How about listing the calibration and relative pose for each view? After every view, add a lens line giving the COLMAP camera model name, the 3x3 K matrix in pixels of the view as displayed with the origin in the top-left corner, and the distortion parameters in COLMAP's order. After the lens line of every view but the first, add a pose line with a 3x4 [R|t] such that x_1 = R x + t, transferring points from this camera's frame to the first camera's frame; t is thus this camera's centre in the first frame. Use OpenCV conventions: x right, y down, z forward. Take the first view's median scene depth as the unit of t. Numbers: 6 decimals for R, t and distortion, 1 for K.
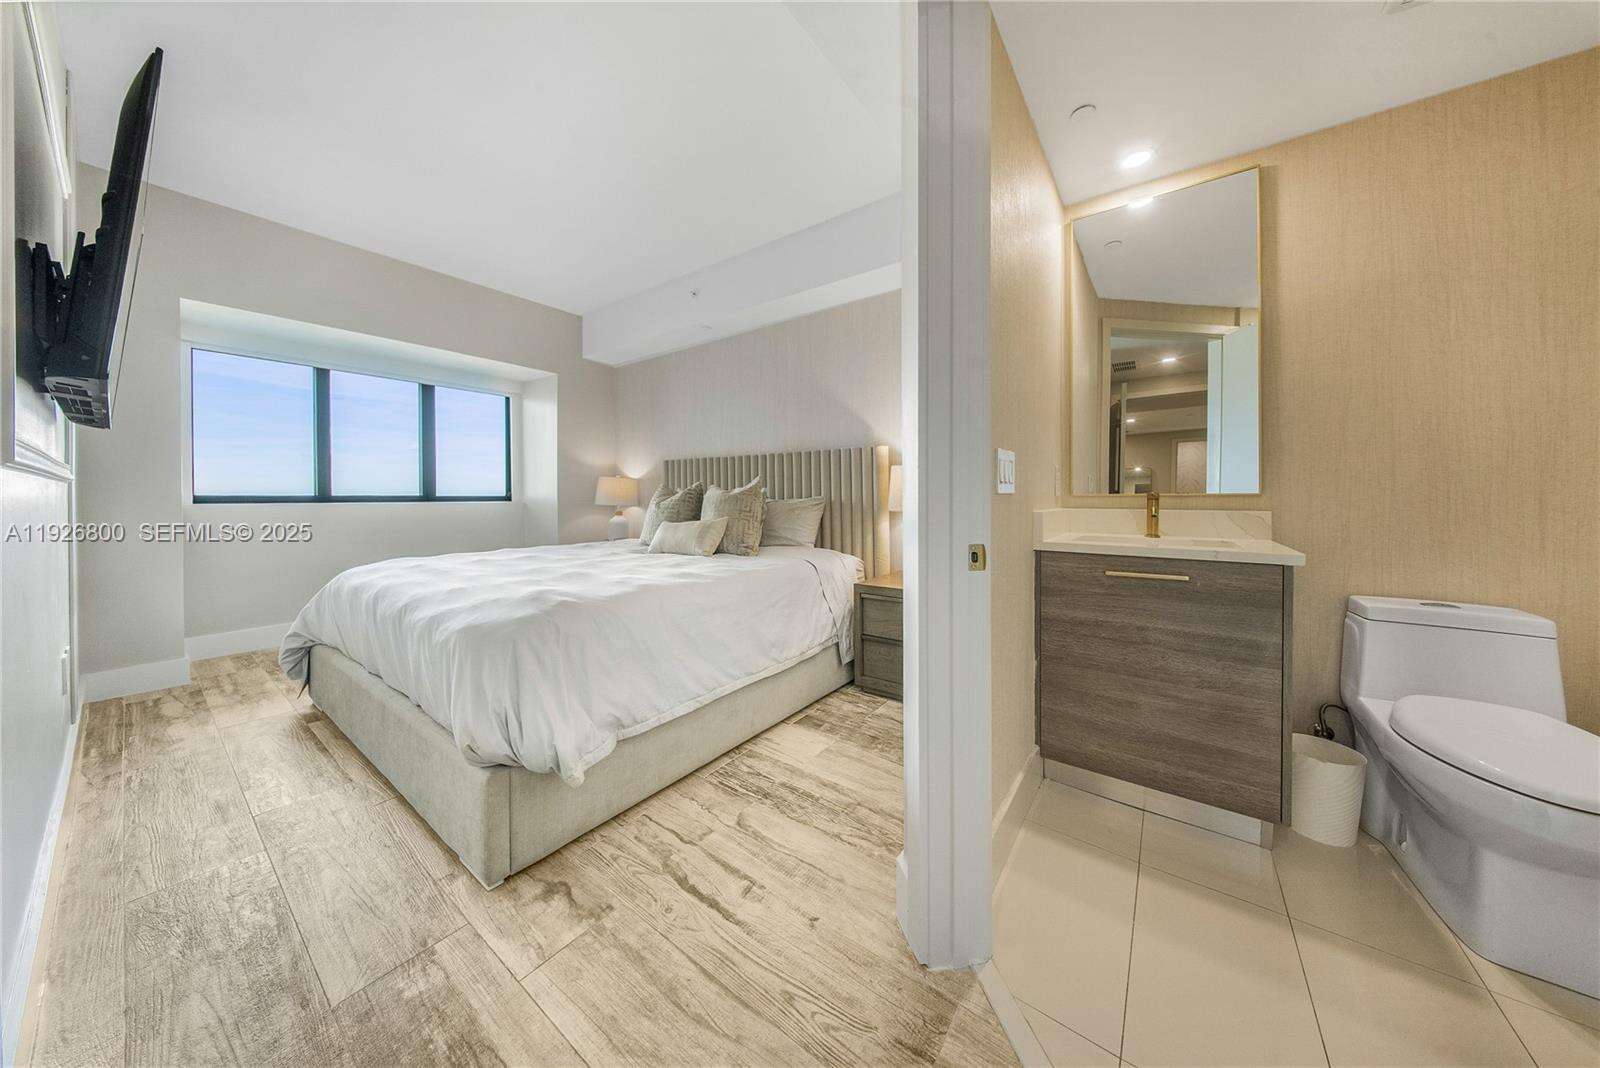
lens RADIAL K [[490.6, 0, 797.9], [0, 490.6, 498.8], [0, 0, 1]] dist [0.005573, -0.000959]
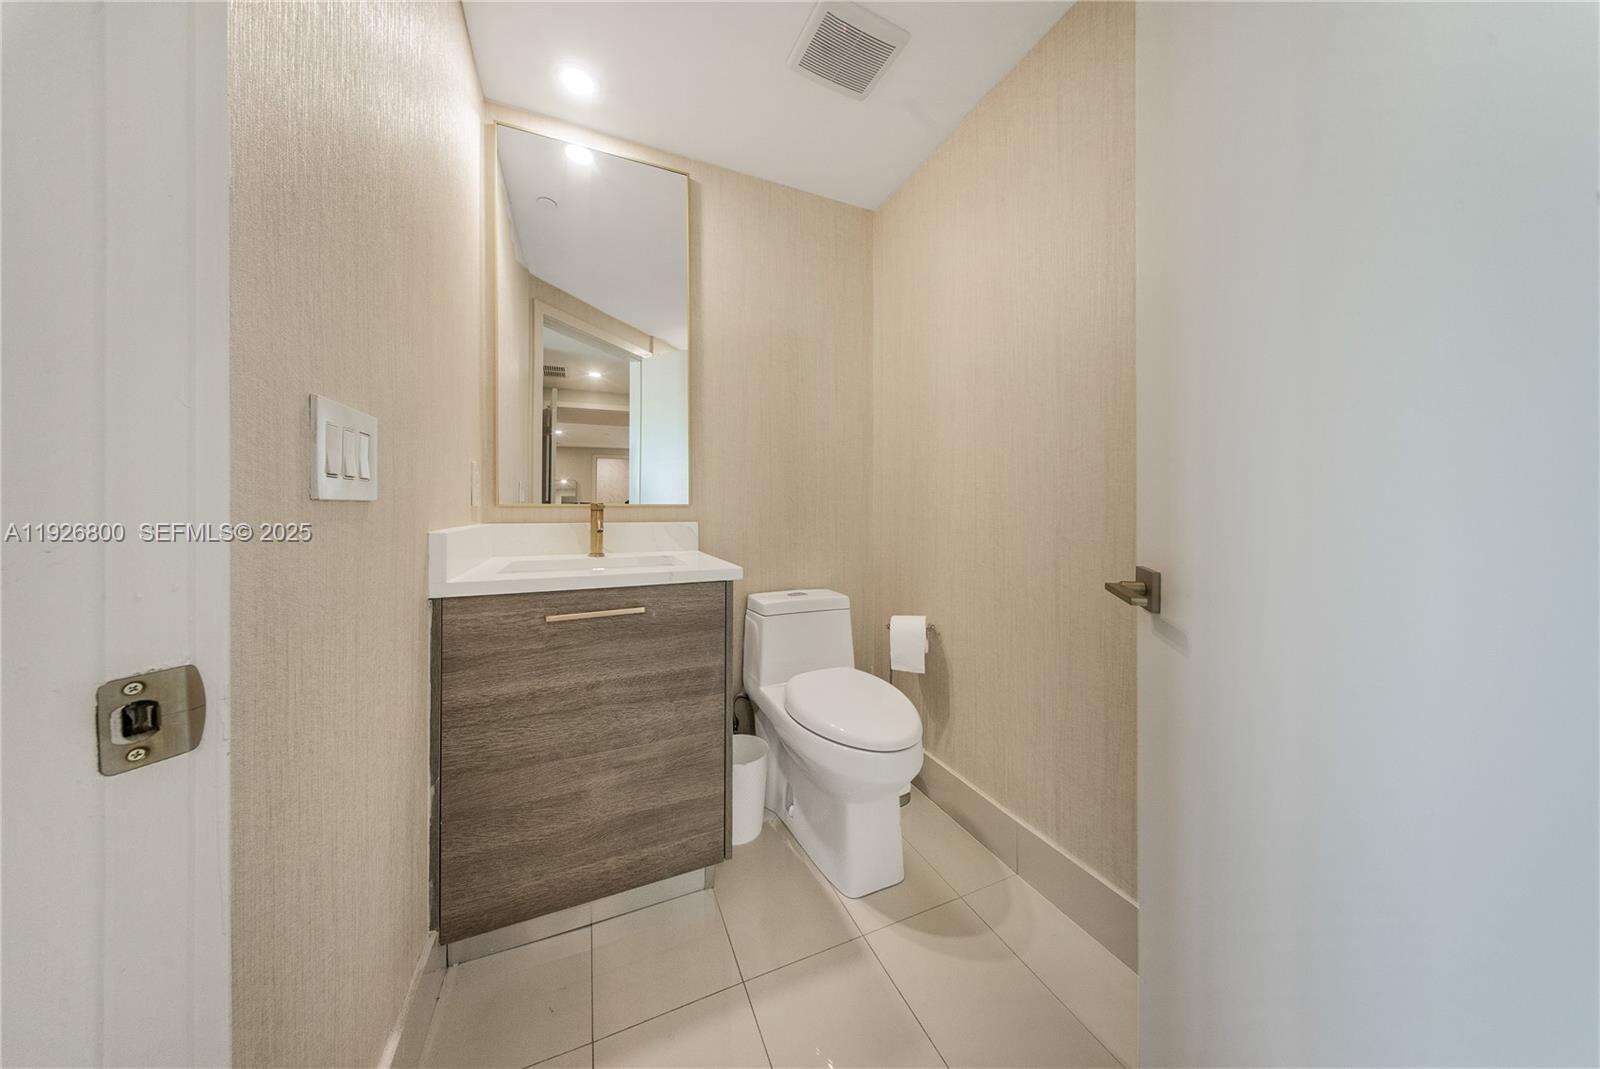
lens RADIAL K [[490.6, 0, 794.8], [0, 490.6, 503.1], [0, 0, 1]] dist [0.005573, -0.000959]
pose [[0.499372, 0.006462, 0.866364, 0.195361], [0.005609, 0.999927, -0.010691, -0.000956], [-0.866370, 0.010198, 0.499299, 0.339332]]
